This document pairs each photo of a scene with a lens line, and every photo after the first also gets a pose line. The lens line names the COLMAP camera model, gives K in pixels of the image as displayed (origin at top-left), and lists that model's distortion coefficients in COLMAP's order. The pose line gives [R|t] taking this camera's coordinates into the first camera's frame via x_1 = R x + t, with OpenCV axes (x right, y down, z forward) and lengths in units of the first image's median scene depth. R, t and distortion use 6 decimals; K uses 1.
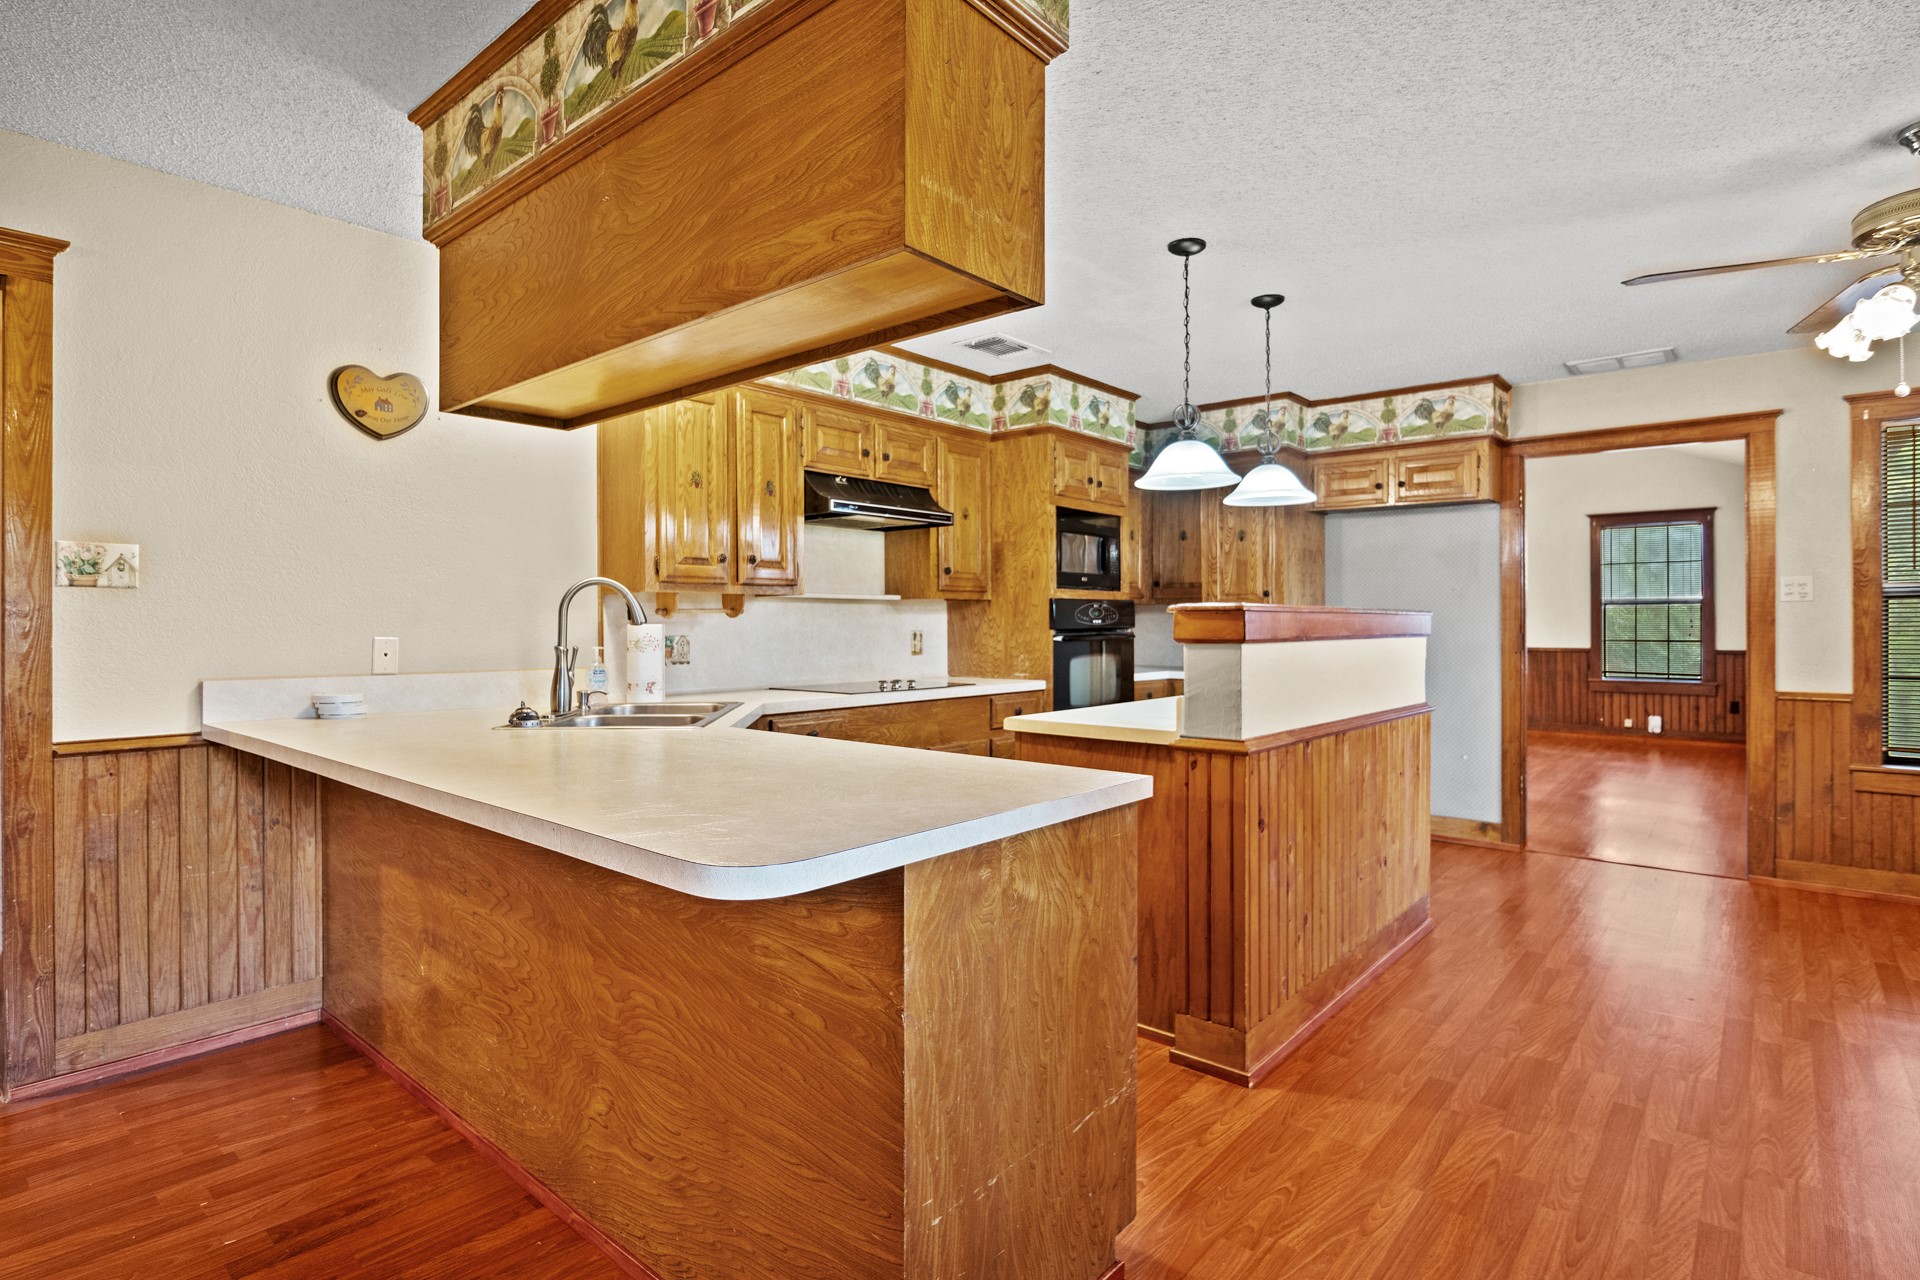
lens RADIAL K [[967.0, 0, 944.0], [0, 967.0, 624.5], [0, 0, 1]] dist [-0.009046, -0.000799]
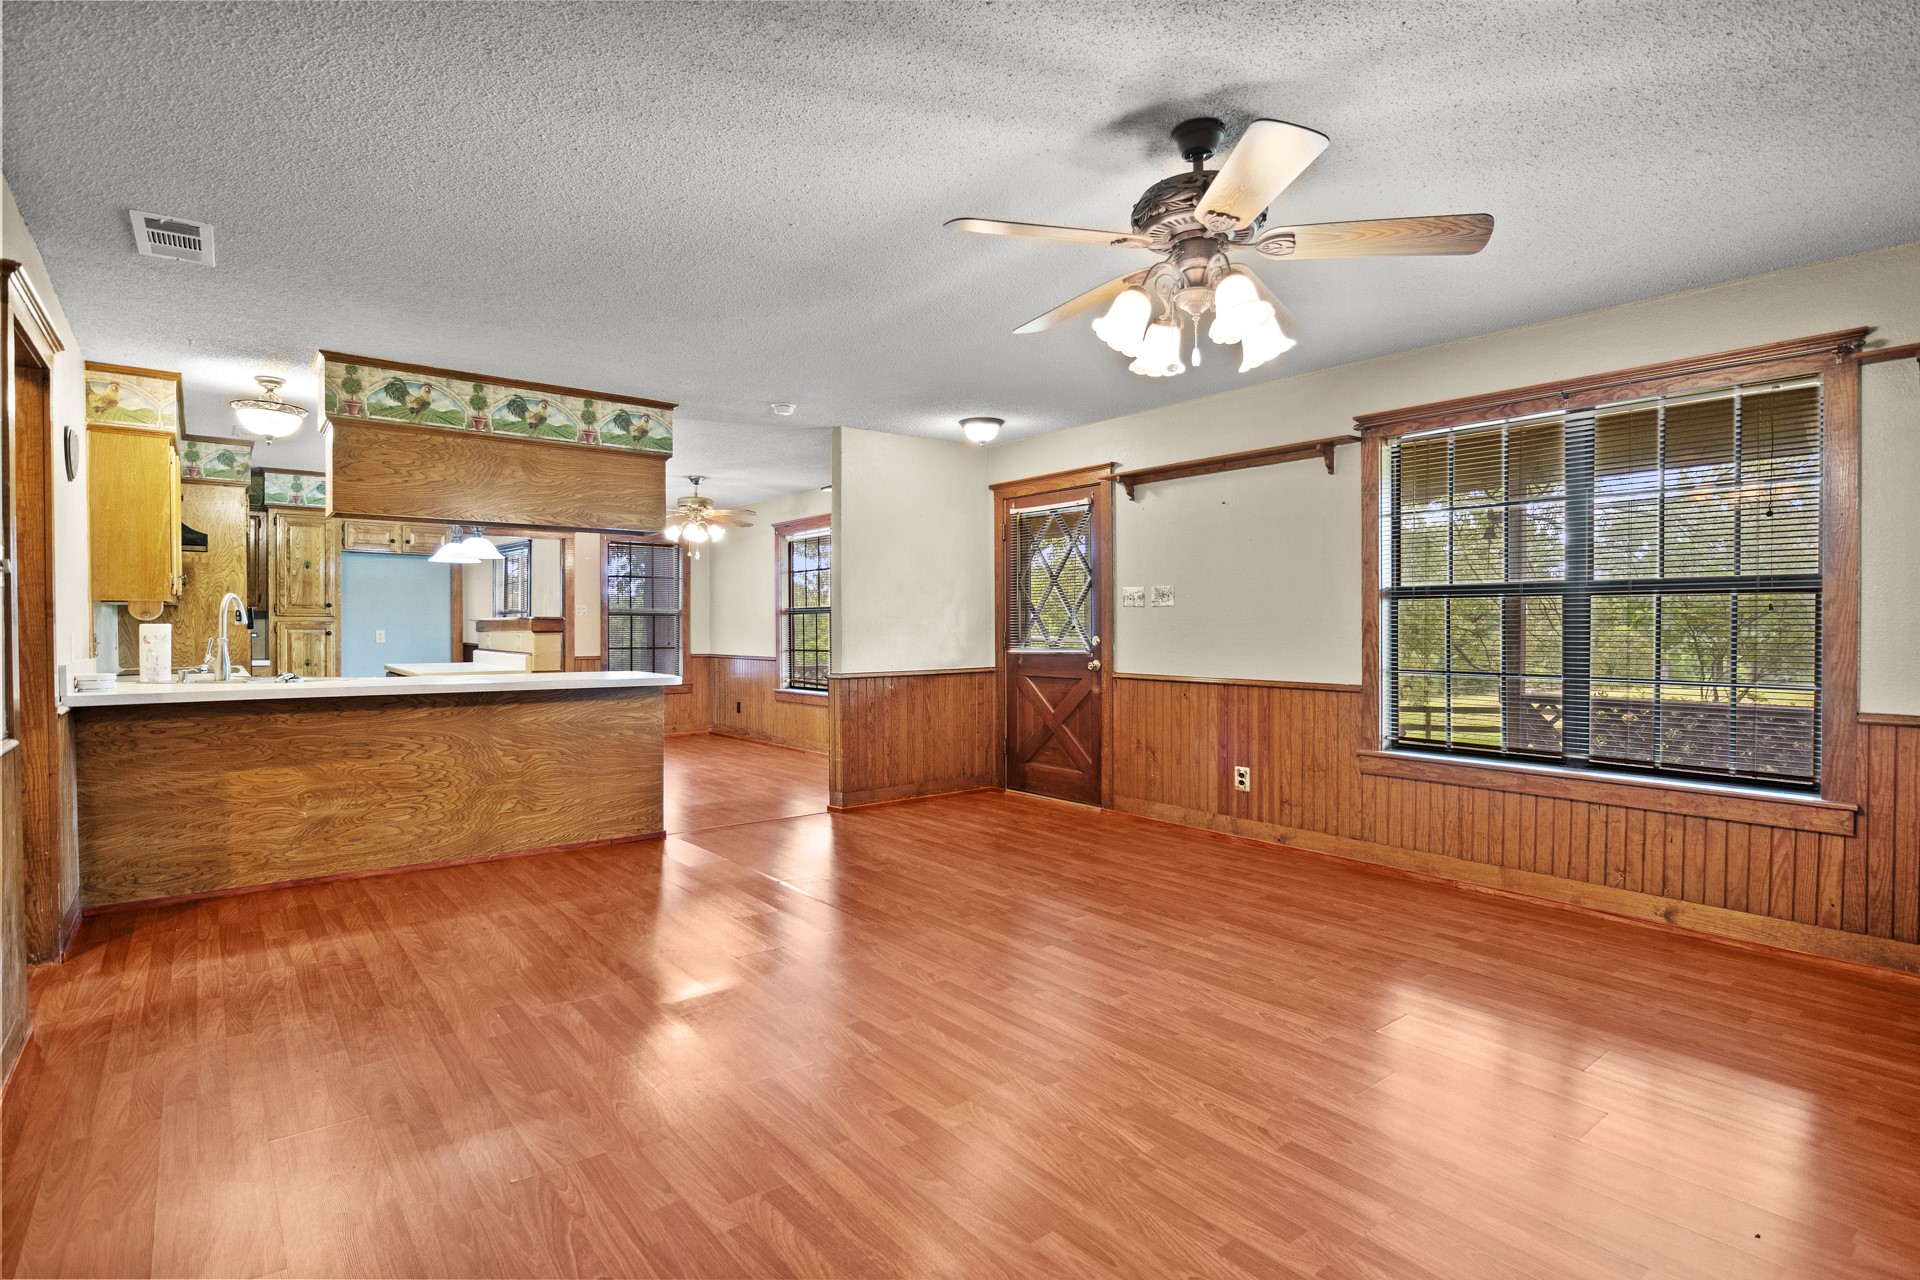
lens RADIAL K [[967.0, 0, 983.1], [0, 967.0, 622.9], [0, 0, 1]] dist [-0.009046, -0.000799]
pose [[0.170315, 0.005382, 0.985375, -1.041893], [0.000713, 0.999984, -0.005586, 0.005031], [-0.985389, 0.001654, 0.170309, -0.277727]]
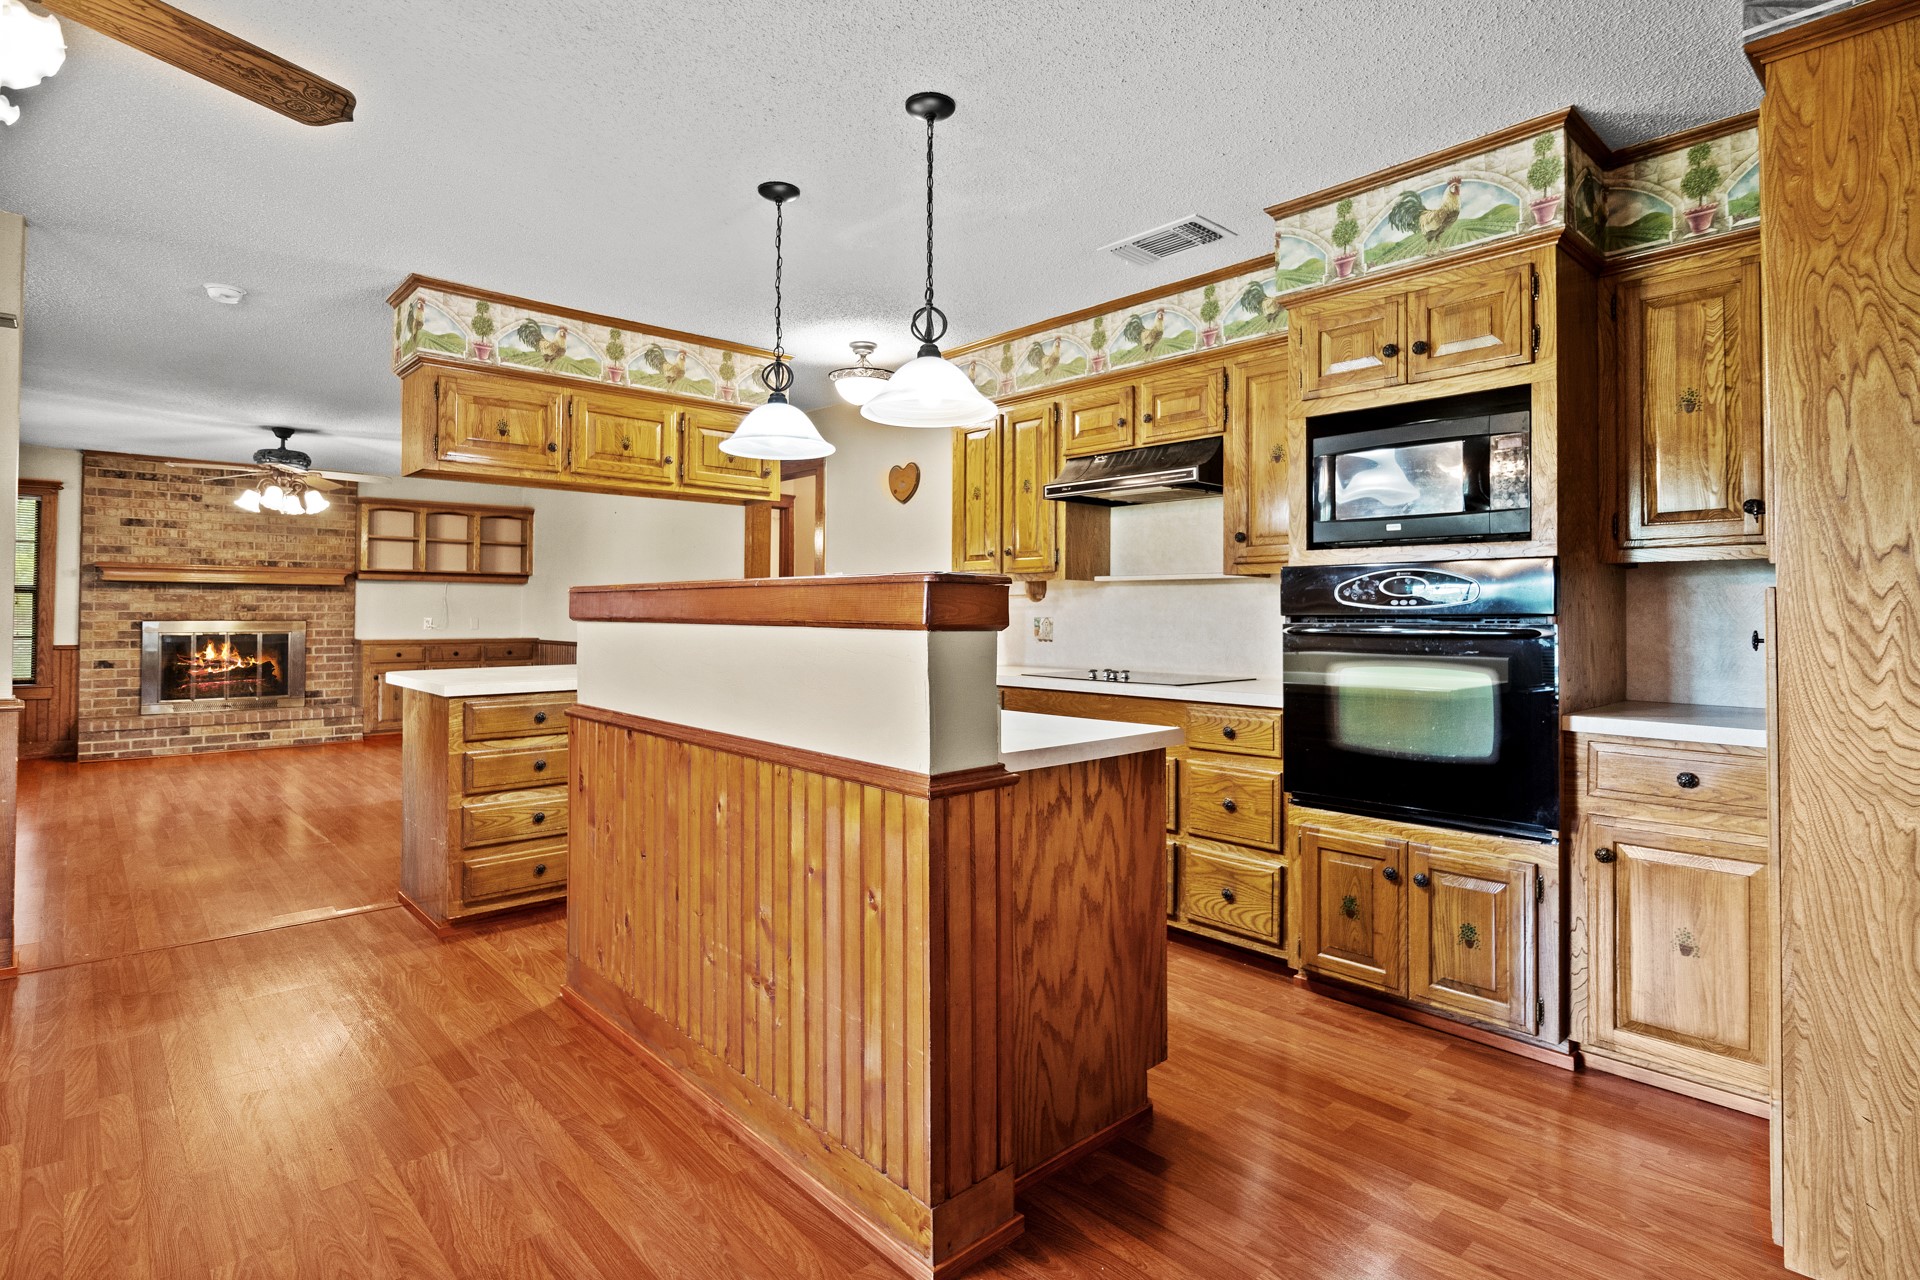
lens RADIAL K [[967.0, 0, 986.6], [0, 967.0, 598.7], [0, 0, 1]] dist [-0.009046, -0.000799]
pose [[-0.096437, -0.012630, -0.995259, 0.740755], [-0.004373, 0.999915, -0.012265, 0.002658], [0.995330, 0.003170, -0.096484, 0.834222]]
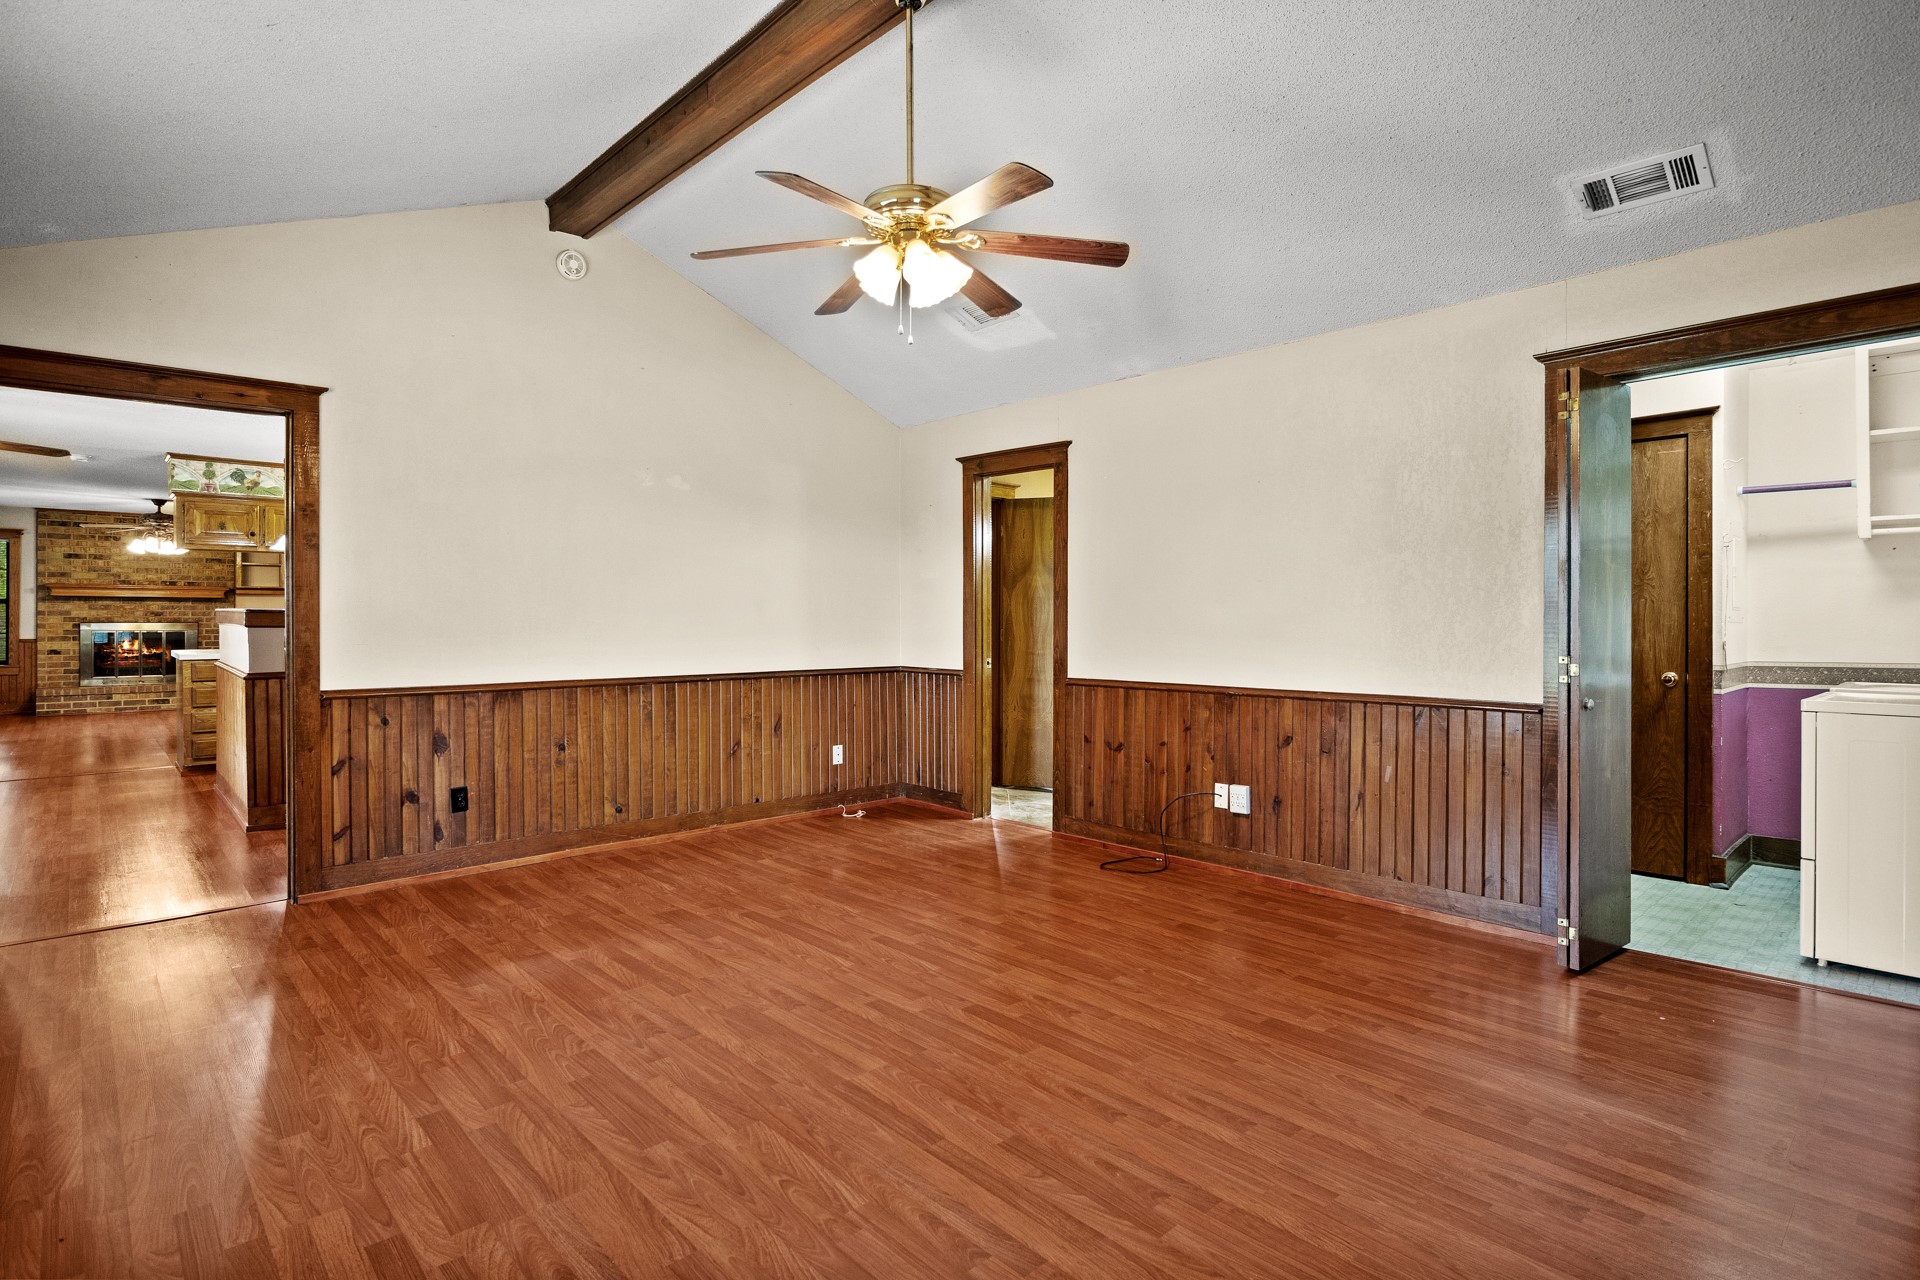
lens RADIAL K [[967.0, 0, 986.1], [0, 967.0, 628.1], [0, 0, 1]] dist [-0.009046, -0.000799]
pose [[-0.100581, 0.013278, -0.994840, 1.414347], [-0.007733, 0.999870, 0.014127, -0.011547], [0.994899, 0.009114, -0.100465, 1.746335]]
